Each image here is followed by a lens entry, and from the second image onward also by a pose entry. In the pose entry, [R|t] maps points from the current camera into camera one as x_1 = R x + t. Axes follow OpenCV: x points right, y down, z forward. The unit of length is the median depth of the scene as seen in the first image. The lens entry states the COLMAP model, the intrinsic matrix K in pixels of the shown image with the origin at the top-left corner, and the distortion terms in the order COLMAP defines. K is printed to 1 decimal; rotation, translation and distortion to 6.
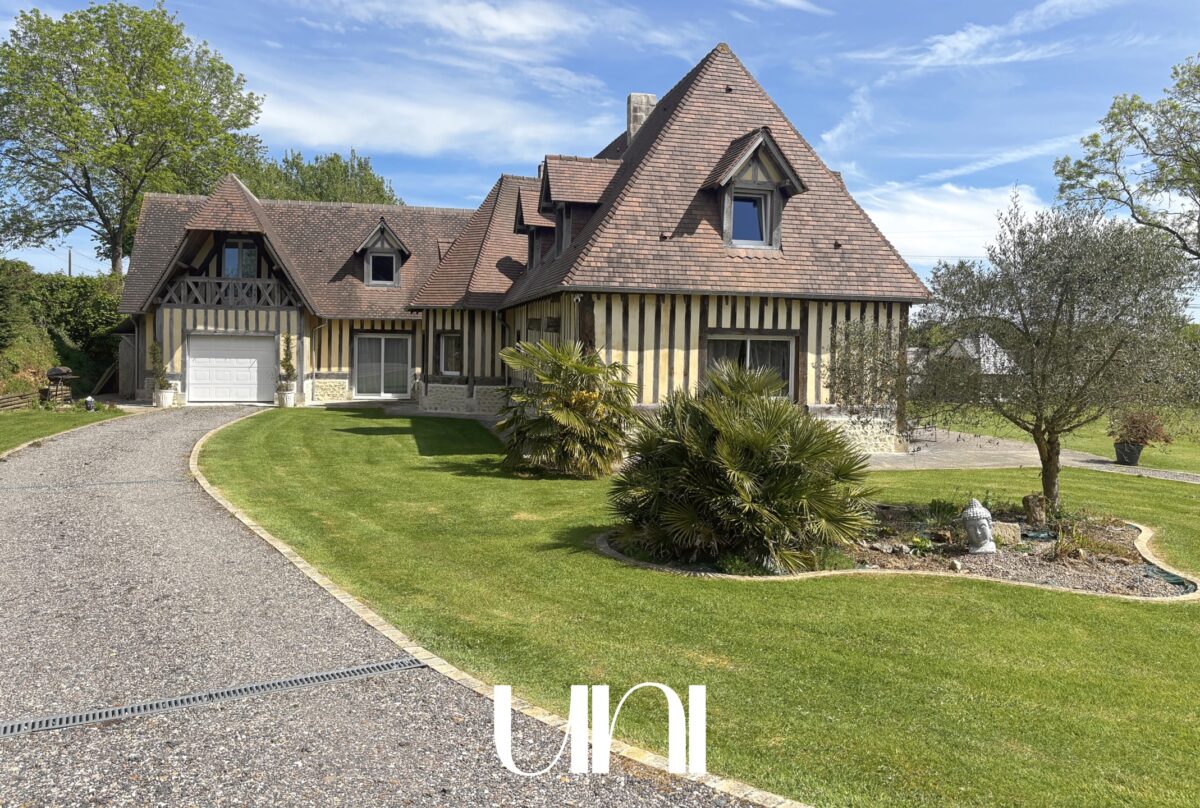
lens RADIAL K [[881.4, 0, 601.7], [0, 881.4, 367.8], [0, 0, 1]] dist [0.005190, -0.002668]
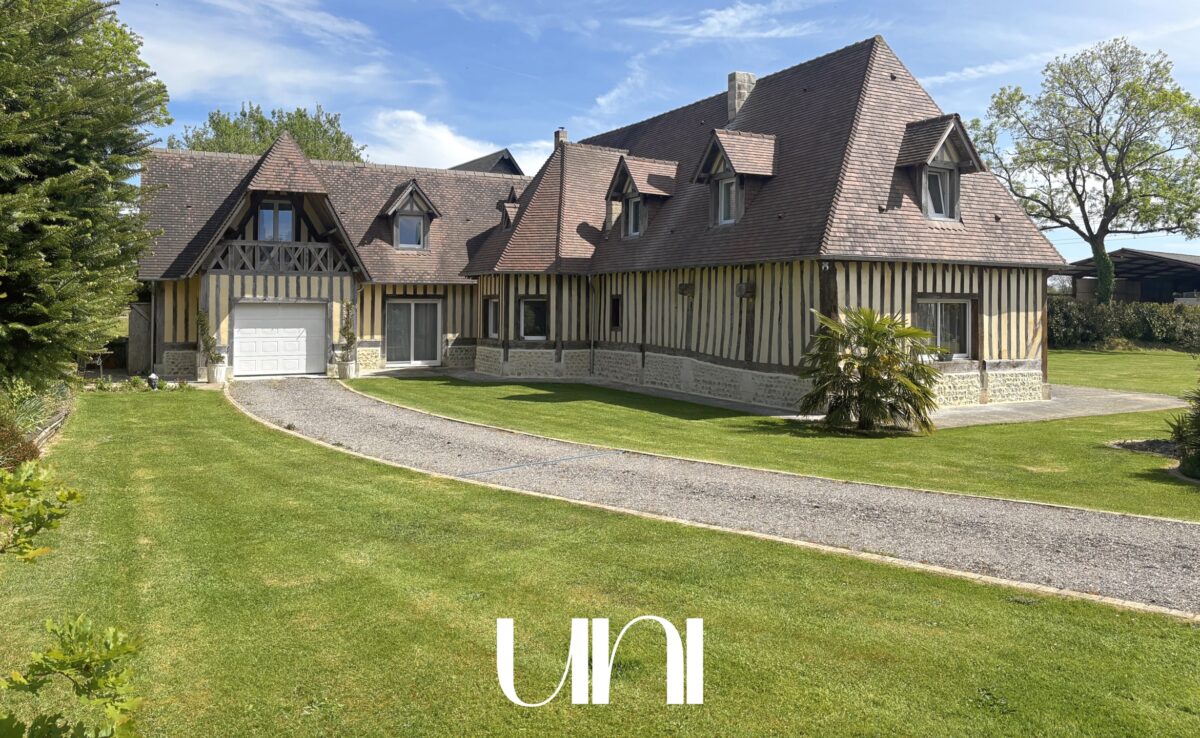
lens RADIAL K [[893.8, 0, 599.7], [0, 893.8, 295.3], [0, 0, 1]] dist [-0.002272, -0.002863]
pose [[0.972118, -0.011004, 0.234234, -0.391637], [0.019413, 0.999246, -0.033625, -0.007982], [-0.233687, 0.037234, 0.971599, 0.001739]]
